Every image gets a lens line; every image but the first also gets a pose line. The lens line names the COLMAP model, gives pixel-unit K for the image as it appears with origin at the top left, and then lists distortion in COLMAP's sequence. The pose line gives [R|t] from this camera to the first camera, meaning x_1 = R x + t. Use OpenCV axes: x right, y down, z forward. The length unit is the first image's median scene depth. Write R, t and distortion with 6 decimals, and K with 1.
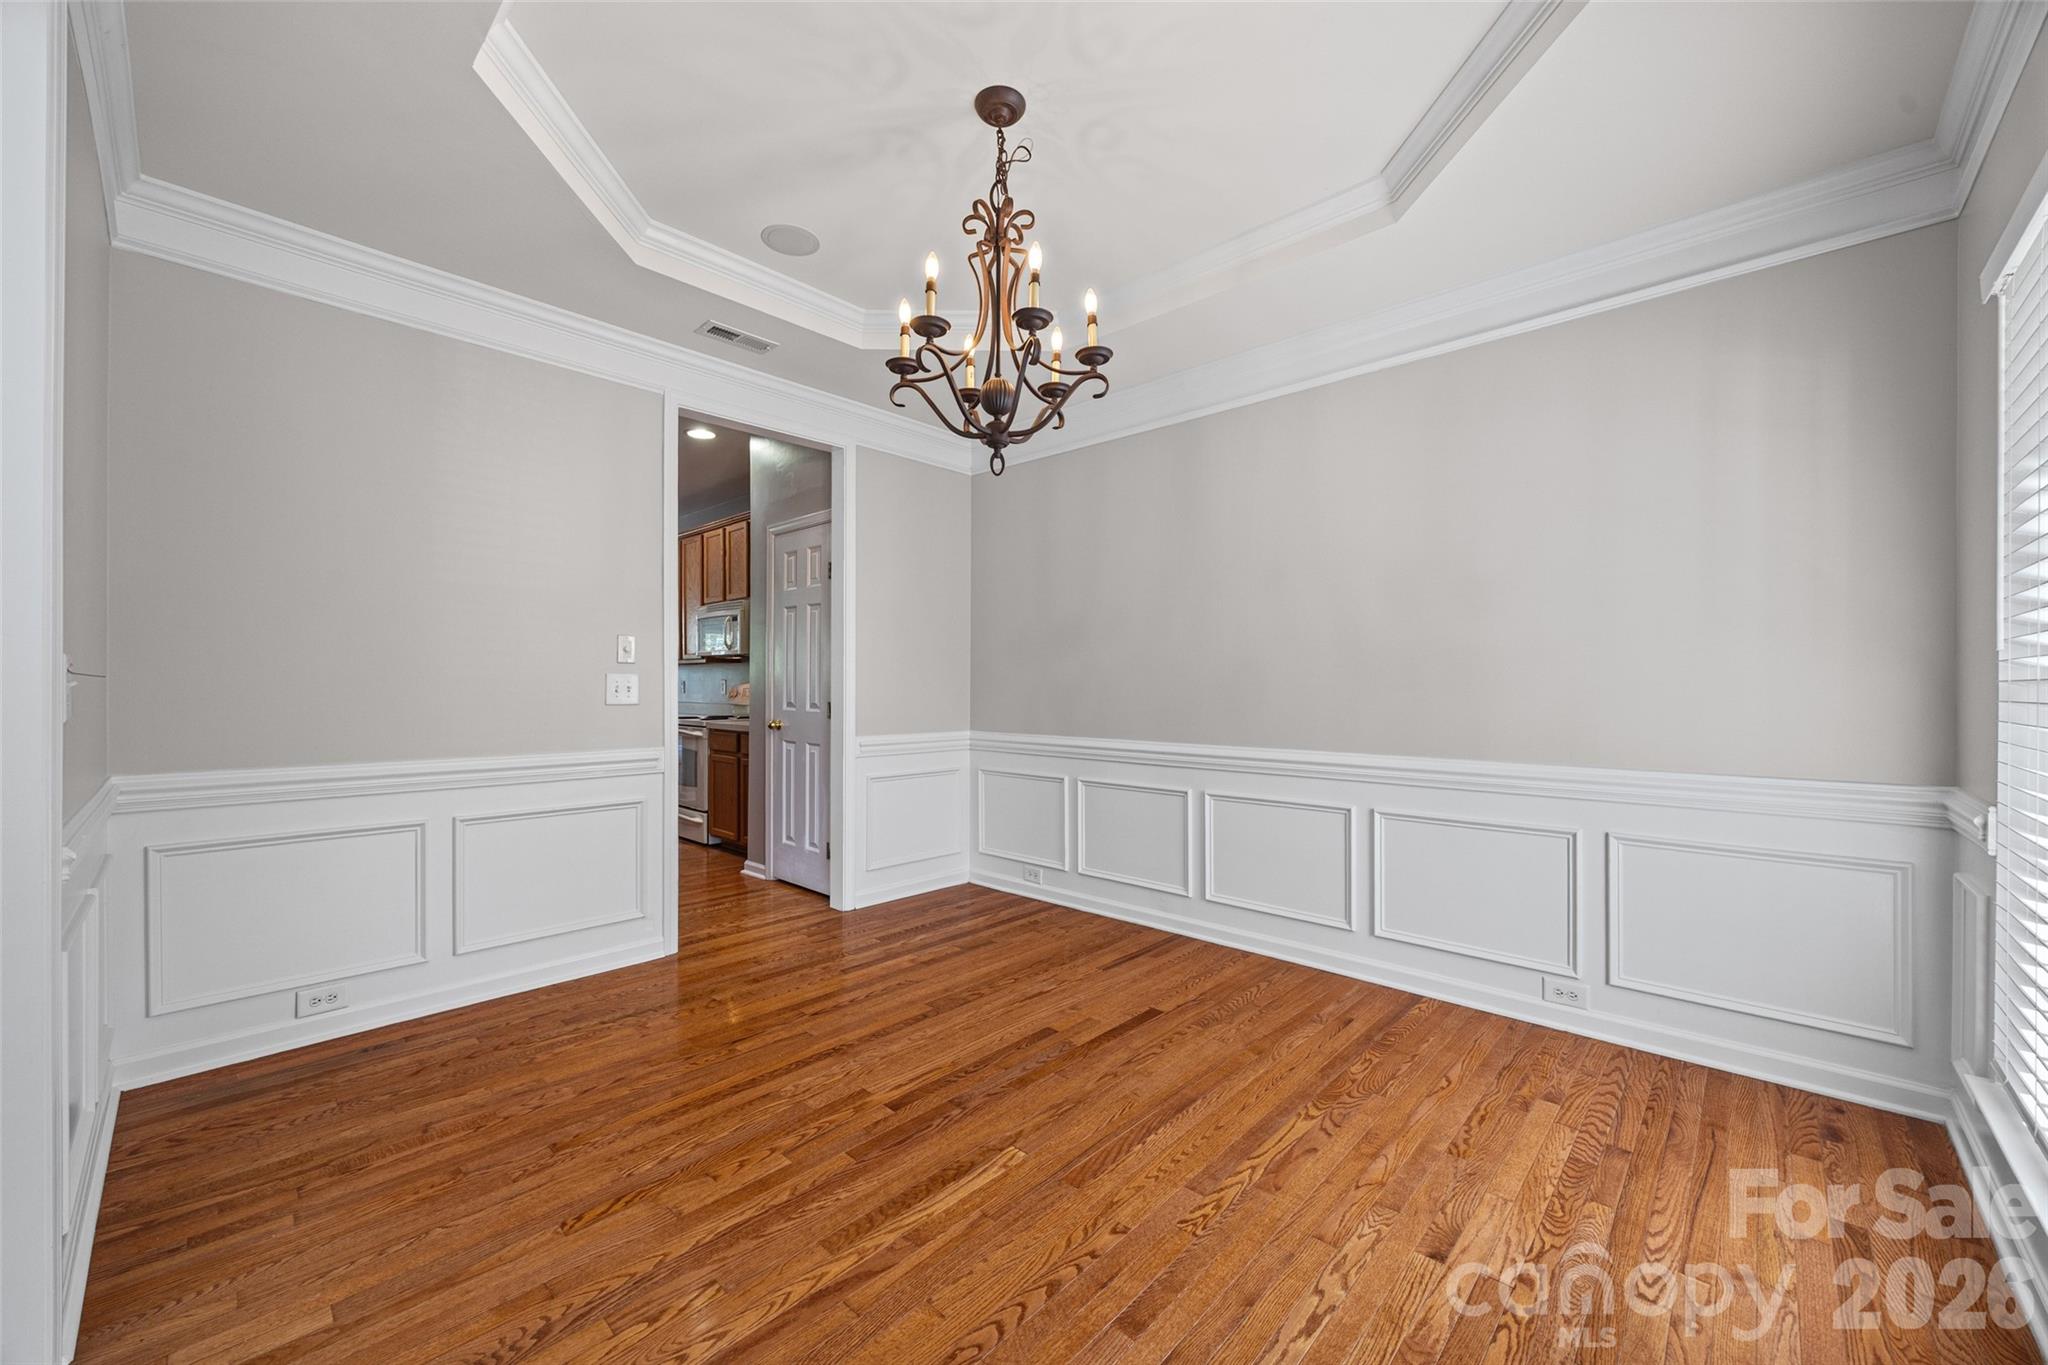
lens RADIAL K [[790.0, 0, 1023.7], [0, 790.0, 687.0], [0, 0, 1]] dist [-0.002243, -0.000156]
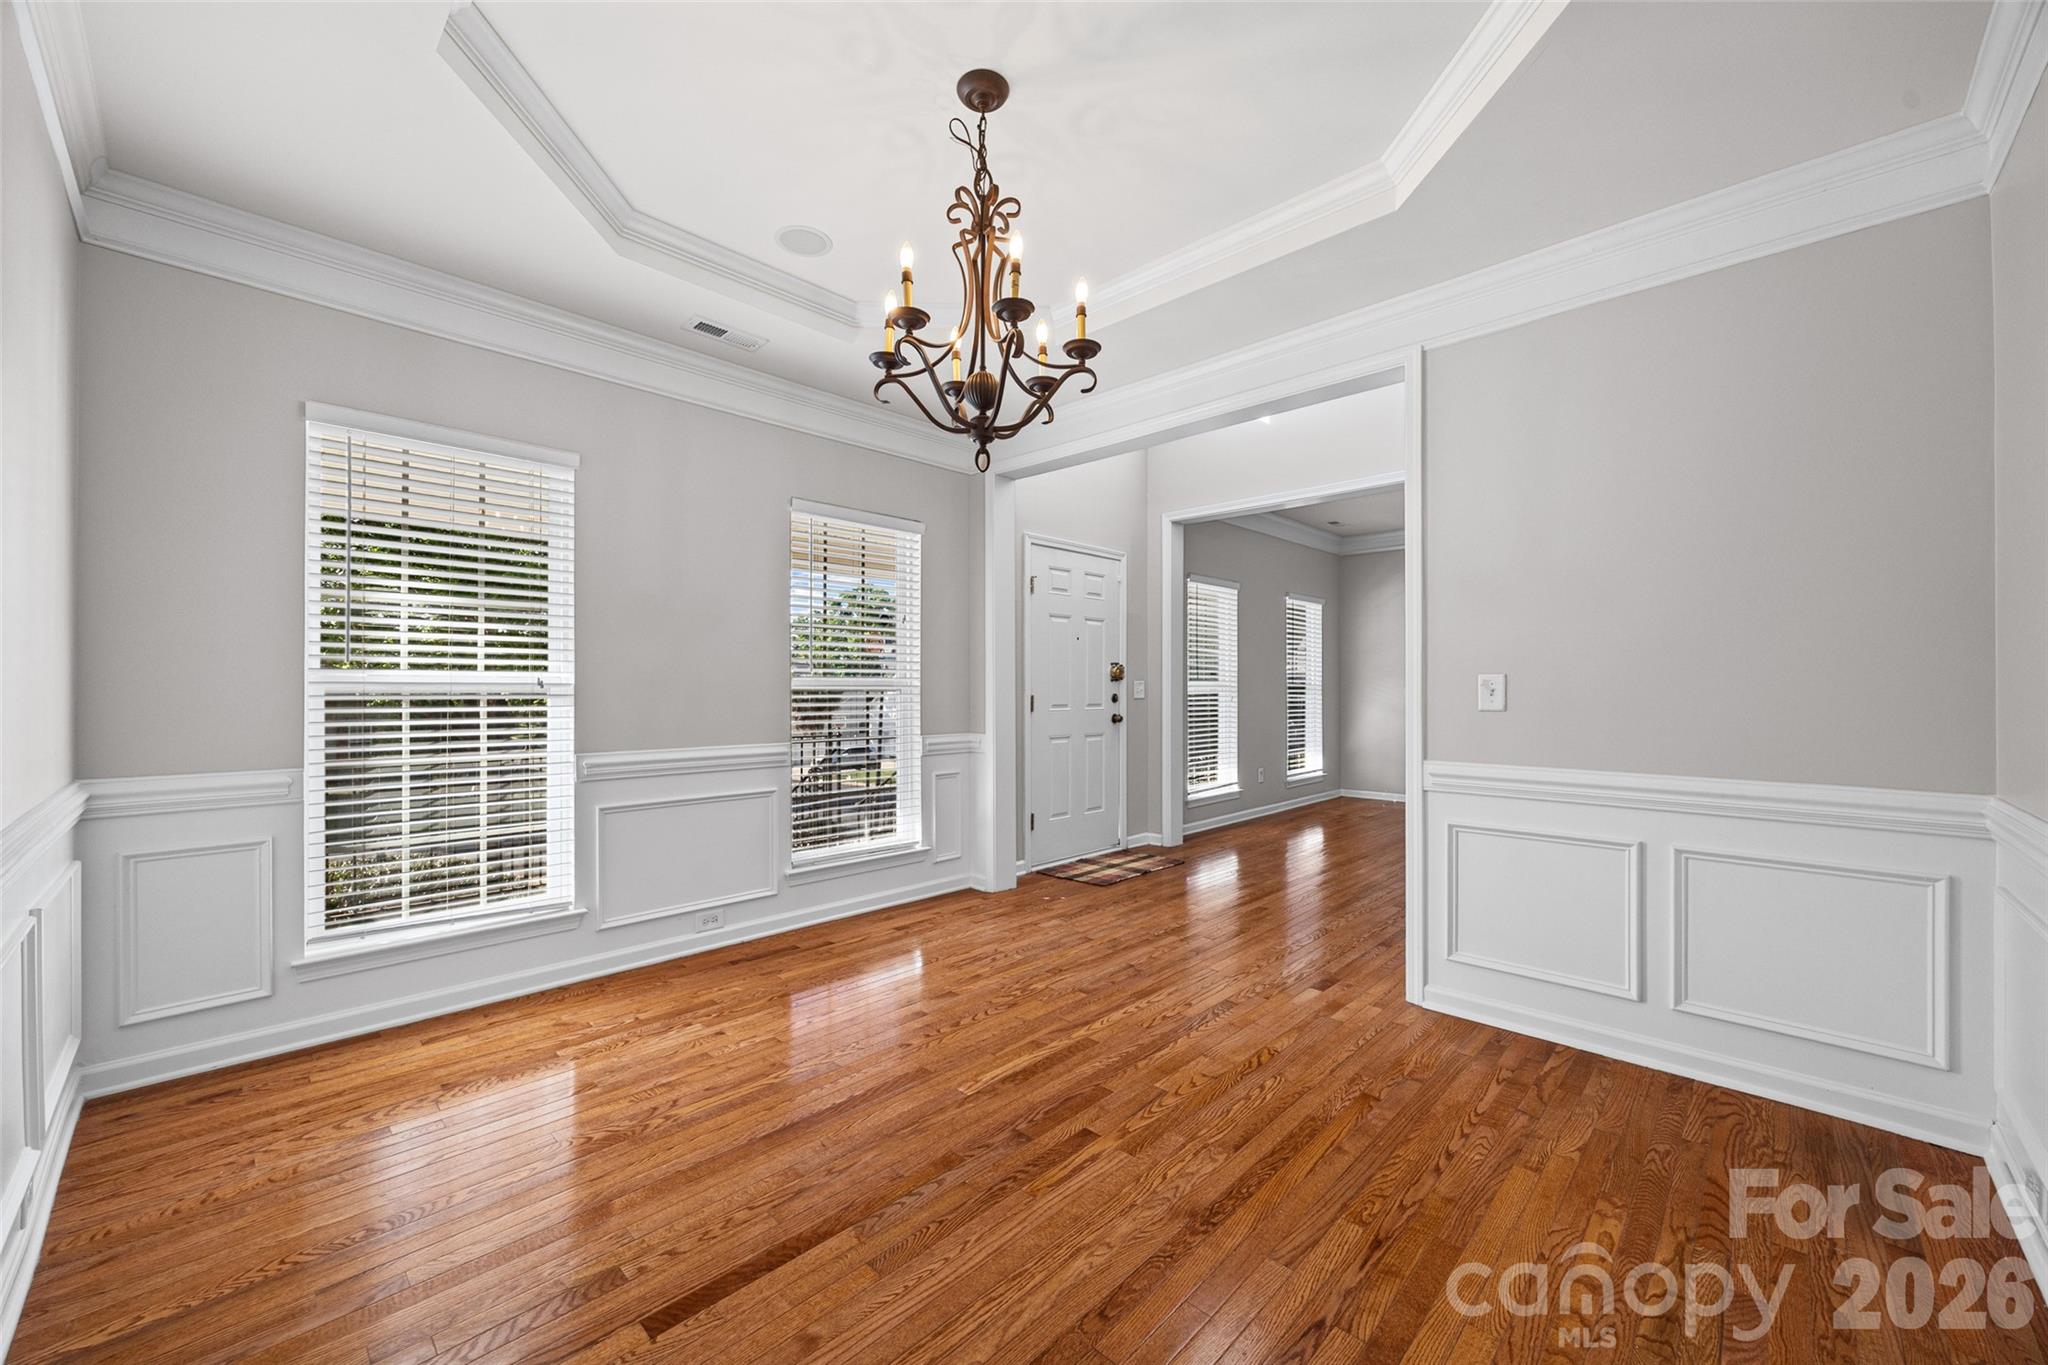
lens RADIAL K [[790.0, 0, 1023.8], [0, 790.0, 687.3], [0, 0, 1]] dist [-0.002243, -0.000156]
pose [[-0.999850, -0.003845, 0.016897, -0.105523], [-0.003852, 0.999993, -0.000340, -0.002937], [-0.016896, -0.000405, -0.999857, 2.035214]]
